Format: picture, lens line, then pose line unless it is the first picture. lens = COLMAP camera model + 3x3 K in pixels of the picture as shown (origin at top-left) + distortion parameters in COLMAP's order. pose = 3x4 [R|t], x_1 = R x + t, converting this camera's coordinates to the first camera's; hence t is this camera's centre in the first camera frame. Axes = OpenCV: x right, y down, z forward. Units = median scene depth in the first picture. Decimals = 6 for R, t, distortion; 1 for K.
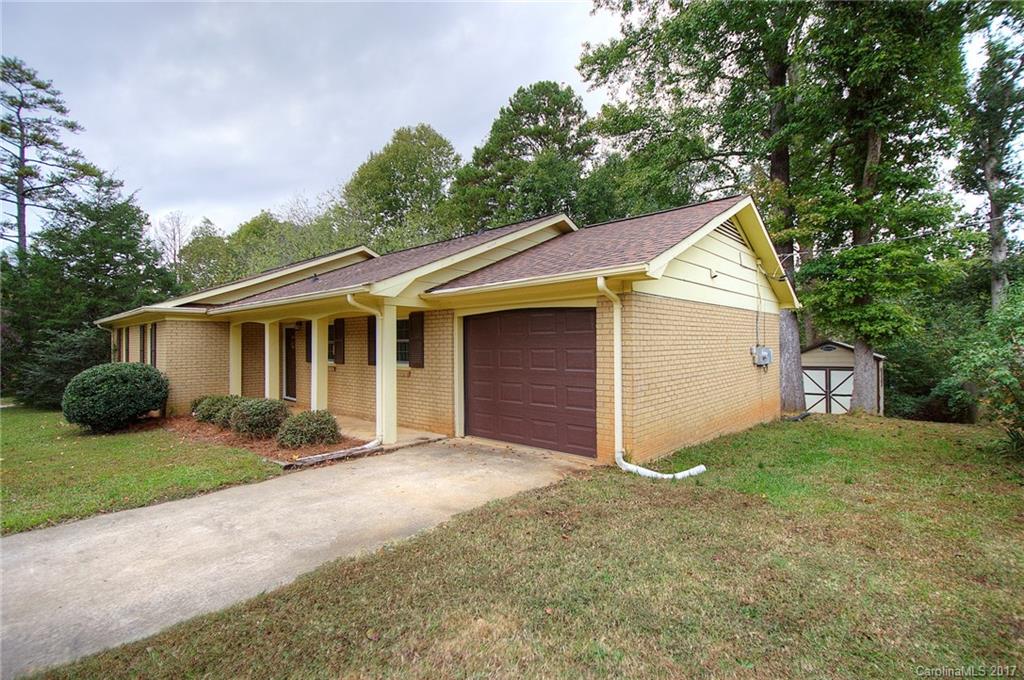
lens RADIAL K [[463.6, 0, 505.8], [0, 463.6, 334.6], [0, 0, 1]] dist [-0.013391, -0.000652]
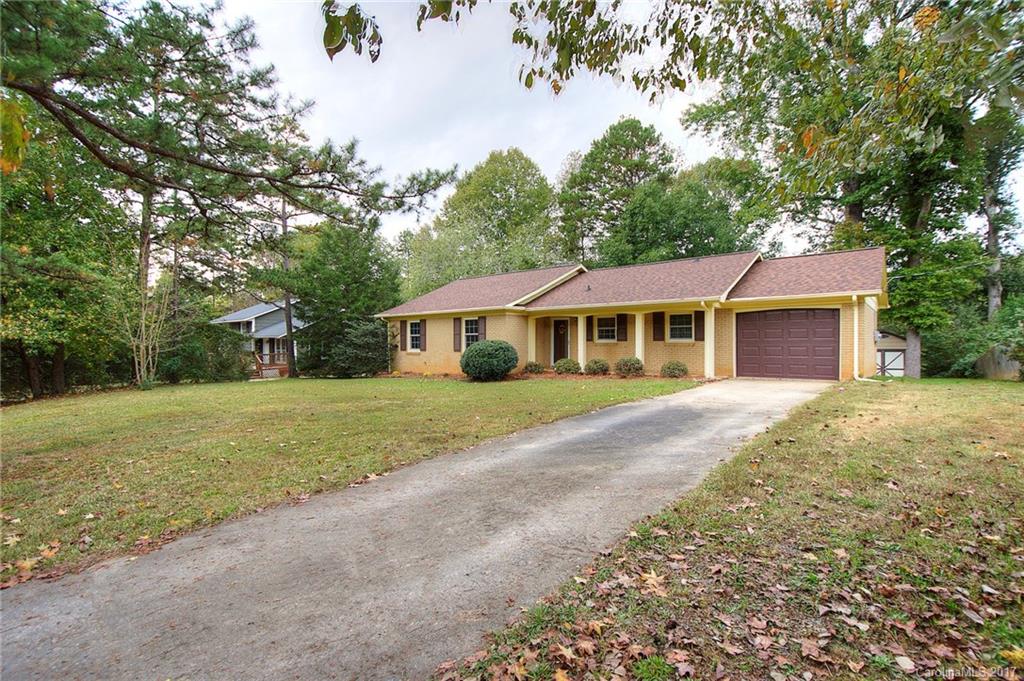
lens RADIAL K [[463.6, 0, 505.8], [0, 463.6, 335.1], [0, 0, 1]] dist [-0.013391, -0.000652]
pose [[0.999763, 0.002509, 0.021646, -0.546764], [-0.002700, 0.999958, 0.008797, 0.019198], [-0.021623, -0.008854, 0.999727, -0.431653]]
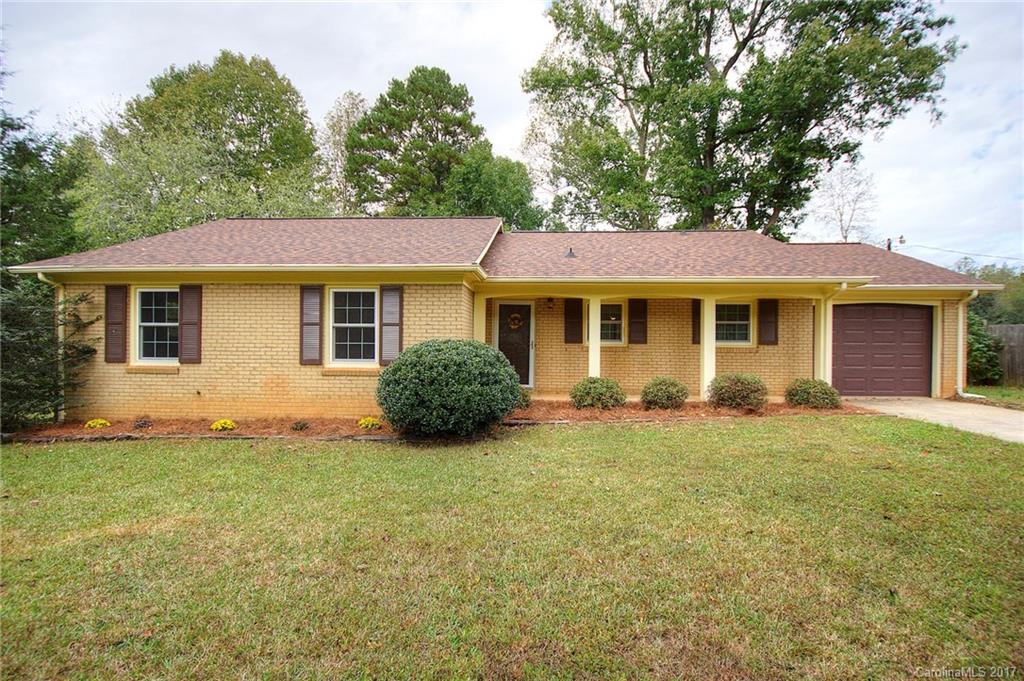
lens RADIAL K [[460.4, 0, 510.7], [0, 460.4, 322.7], [0, 0, 1]] dist [-0.000408, -0.017045]
pose [[0.772213, 0.037468, 0.634259, -0.811880], [-0.025855, 0.999286, -0.027554, 0.035427], [-0.634838, 0.004879, 0.772630, 0.277121]]
